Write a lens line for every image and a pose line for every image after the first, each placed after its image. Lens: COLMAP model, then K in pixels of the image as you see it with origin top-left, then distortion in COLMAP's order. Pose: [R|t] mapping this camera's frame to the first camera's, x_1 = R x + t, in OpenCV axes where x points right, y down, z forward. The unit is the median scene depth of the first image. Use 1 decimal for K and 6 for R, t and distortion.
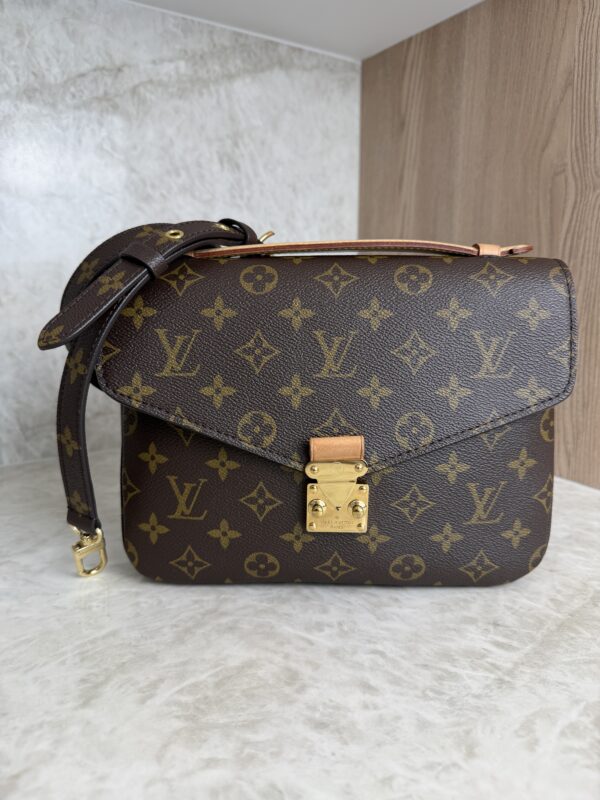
lens RADIAL K [[590.1, 0, 301.6], [0, 590.1, 402.5], [0, 0, 1]] dist [-0.035469, 0.009612]
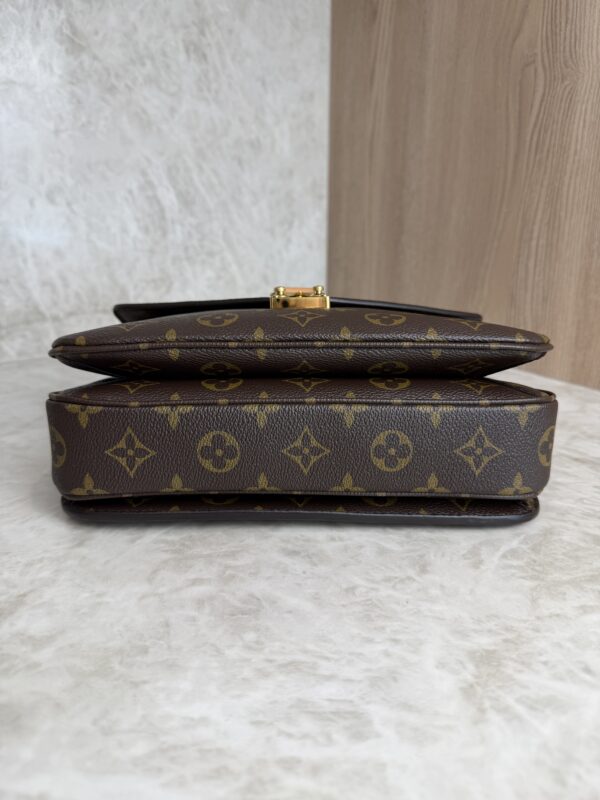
lens RADIAL K [[591.4, 0, 302.2], [0, 591.4, 404.9], [0, 0, 1]] dist [-0.032041, 0.001236]
pose [[0.998846, -0.011547, 0.046610, 0.000152], [0.005480, 0.991726, 0.128259, 0.105861], [-0.047705, -0.127856, 0.990645, -0.082482]]
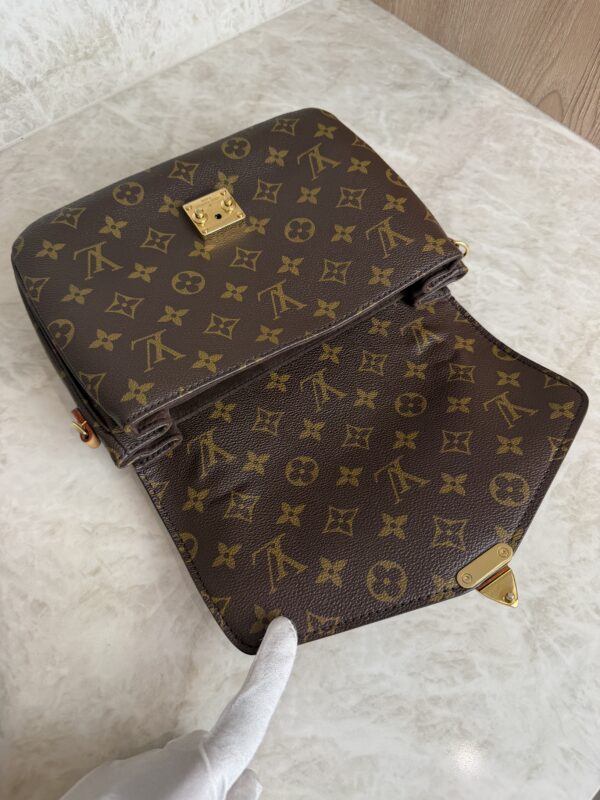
lens RADIAL K [[590.1, 0, 301.6], [0, 590.1, 402.5], [0, 0, 1]] dist [-0.035469, 0.009612]
pose [[0.990119, -0.115543, 0.079468, -0.277694], [0.008895, 0.617290, 0.786685, -0.725379], [-0.139951, -0.778205, 0.612218, 0.273972]]
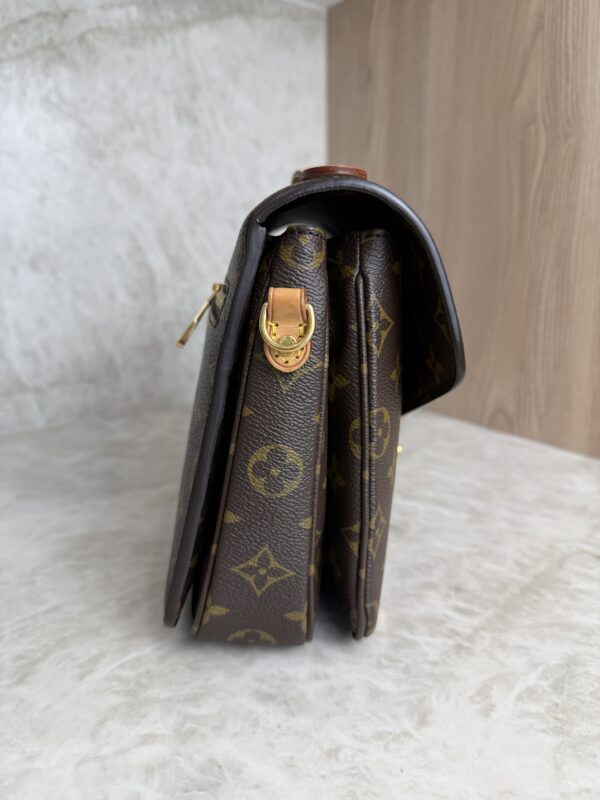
lens RADIAL K [[599.2, 0, 300.5], [0, 599.2, 403.6], [0, 0, 1]] dist [-0.050353, 0.012494]
pose [[0.999473, -0.017065, 0.027621, 0.059603], [0.015776, 0.998807, 0.046223, 0.028479], [-0.028377, -0.045763, 0.998549, 0.052400]]
